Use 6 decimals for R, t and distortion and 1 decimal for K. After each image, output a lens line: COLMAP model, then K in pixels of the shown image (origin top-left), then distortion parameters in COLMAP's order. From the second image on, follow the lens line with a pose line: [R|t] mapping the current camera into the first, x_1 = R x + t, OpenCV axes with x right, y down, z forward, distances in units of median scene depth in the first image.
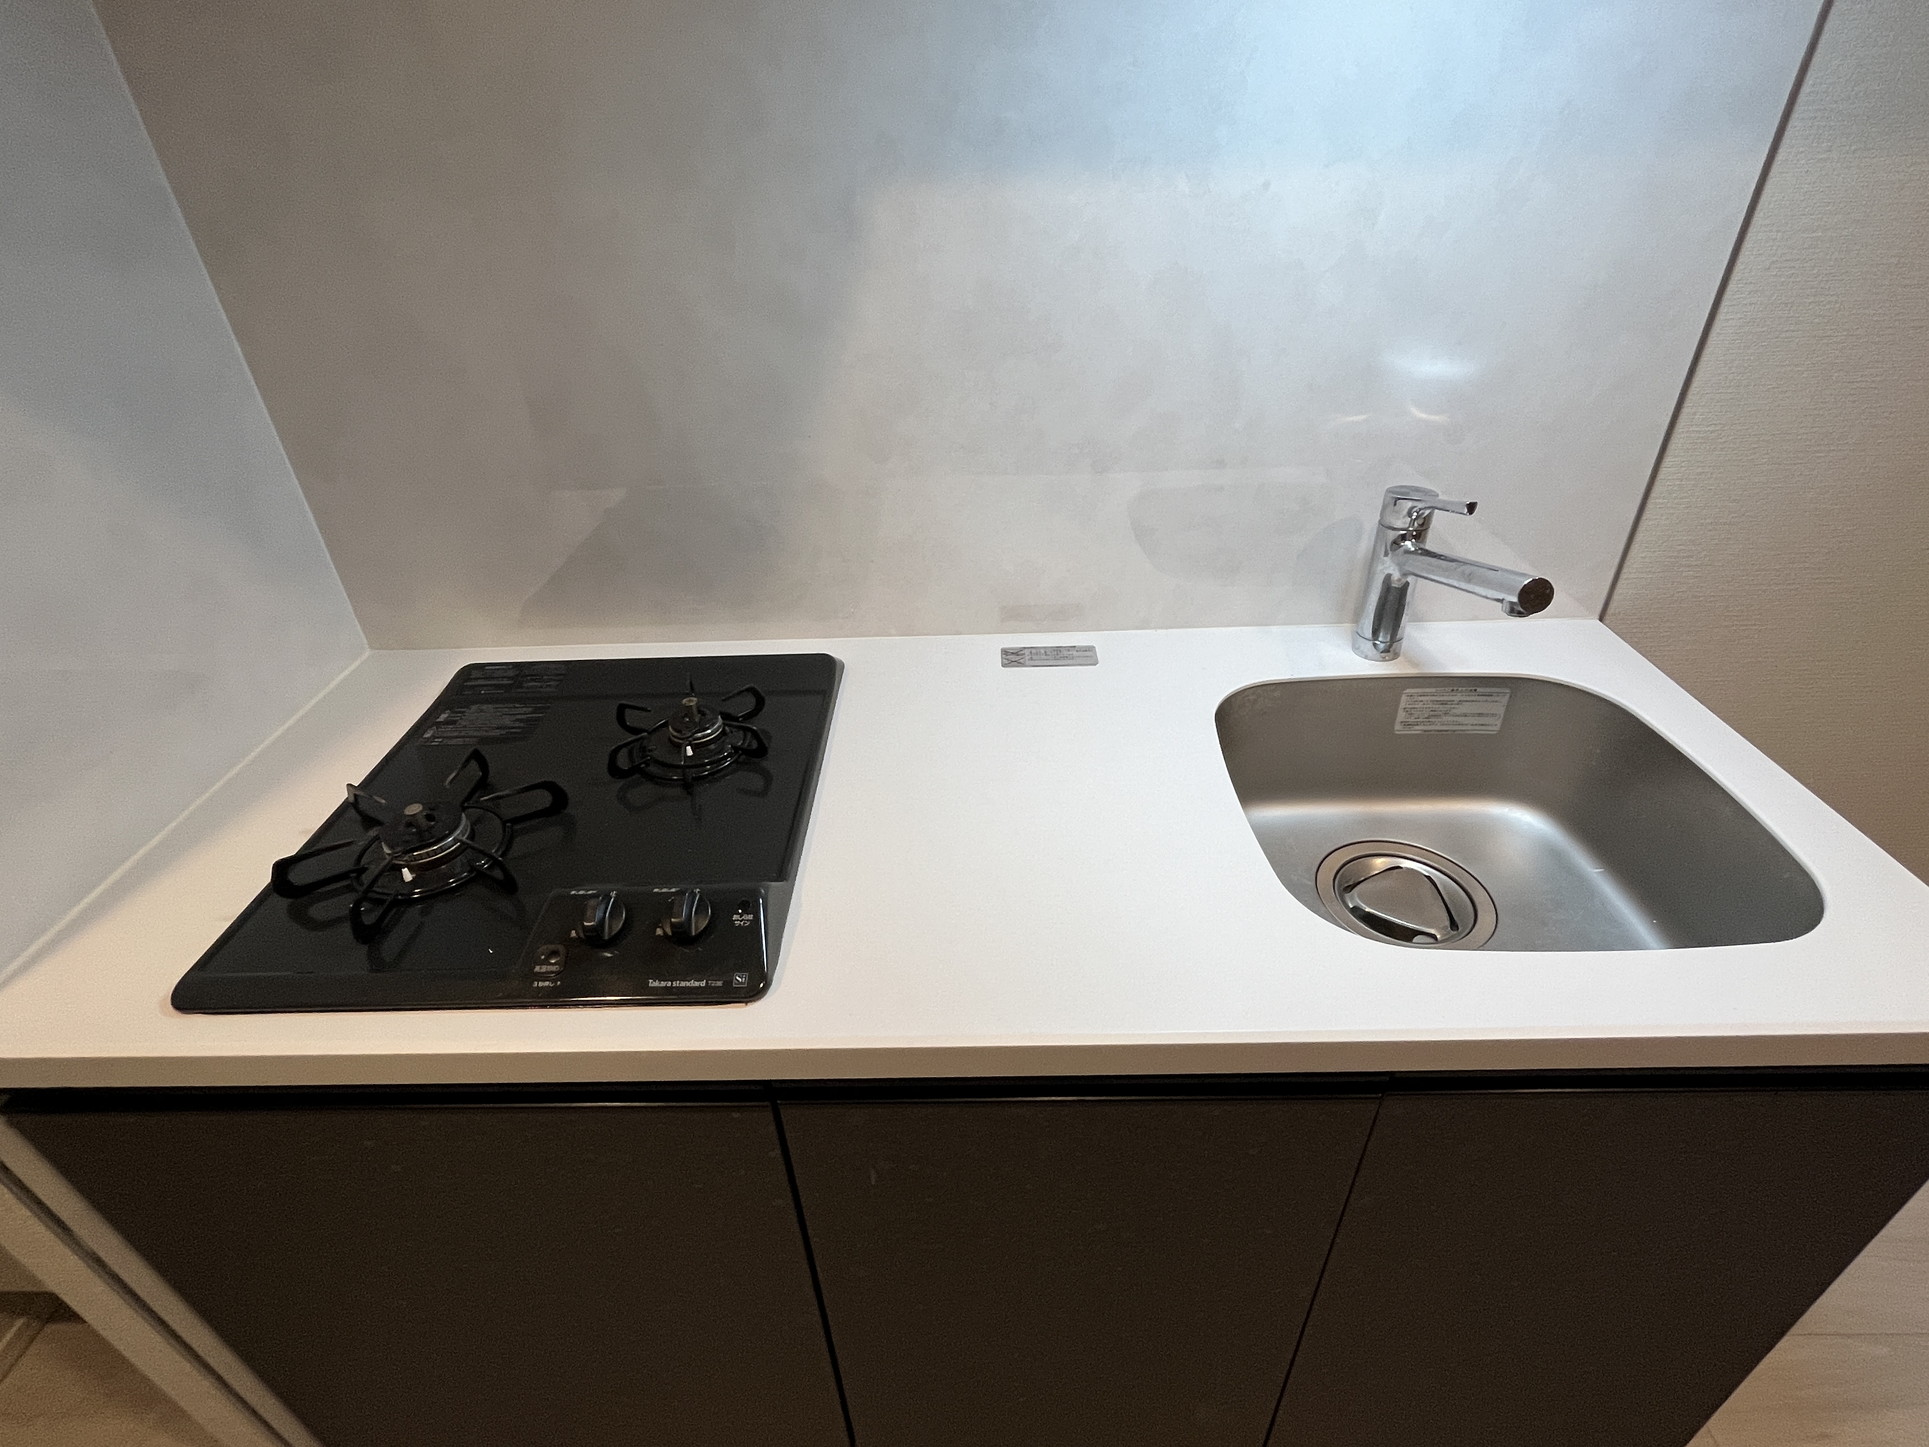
lens RADIAL K [[928.4, 0, 961.7], [0, 928.4, 723.5], [0, 0, 1]] dist [-0.004463, 0.000819]
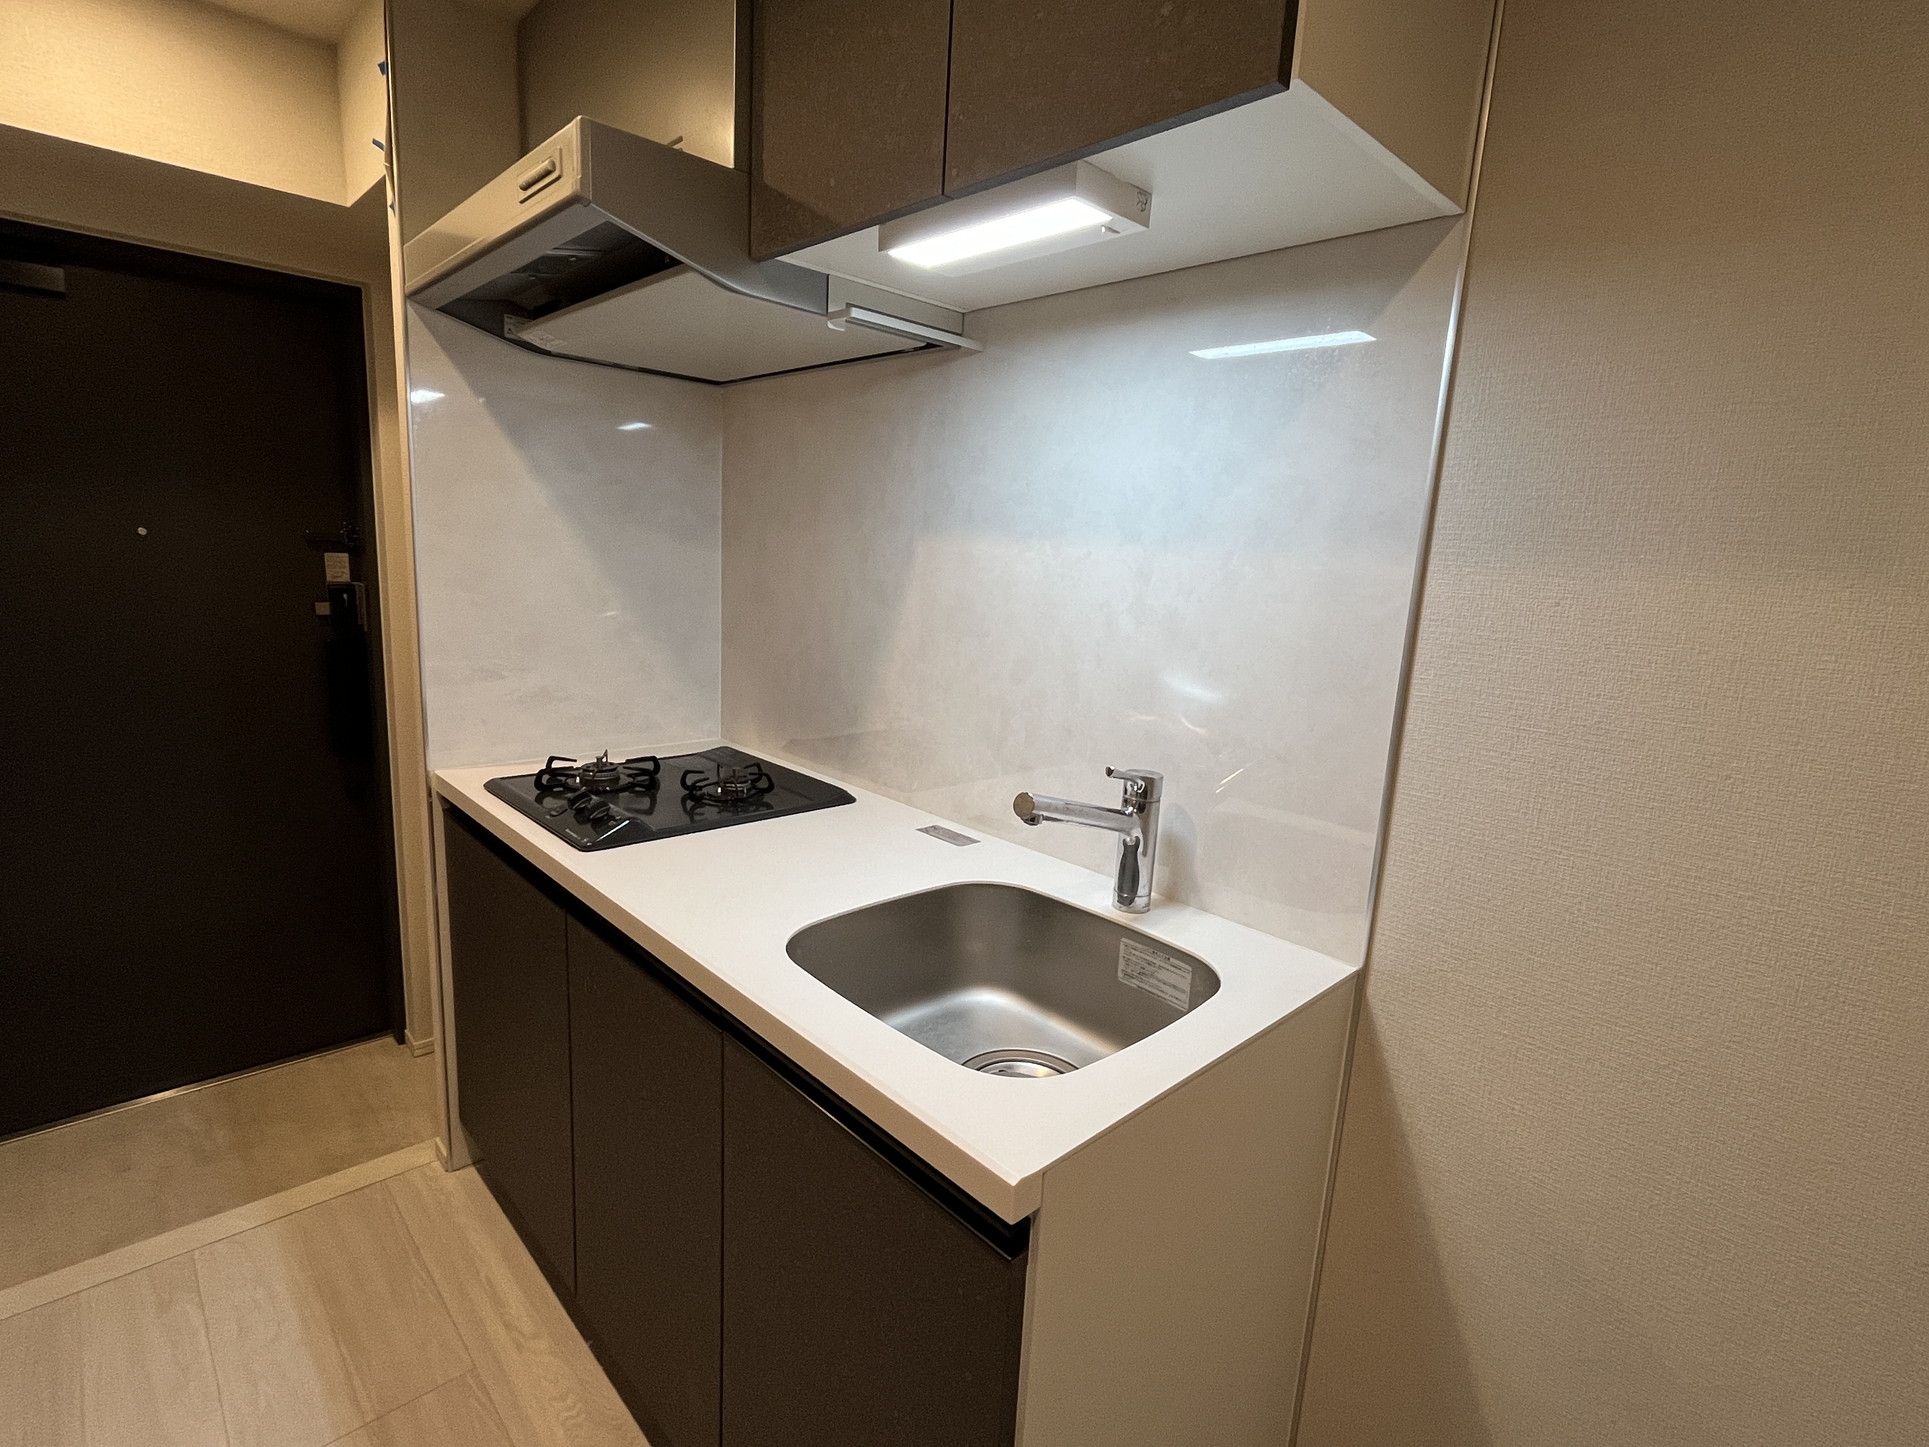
lens RADIAL K [[928.4, 0, 962.2], [0, 928.4, 720.3], [0, 0, 1]] dist [-0.004463, 0.000819]
pose [[0.699995, 0.206435, -0.683660, 1.195785], [-0.453395, 0.868094, -0.202102, 0.058728], [0.551760, 0.451438, 0.701259, -0.062482]]
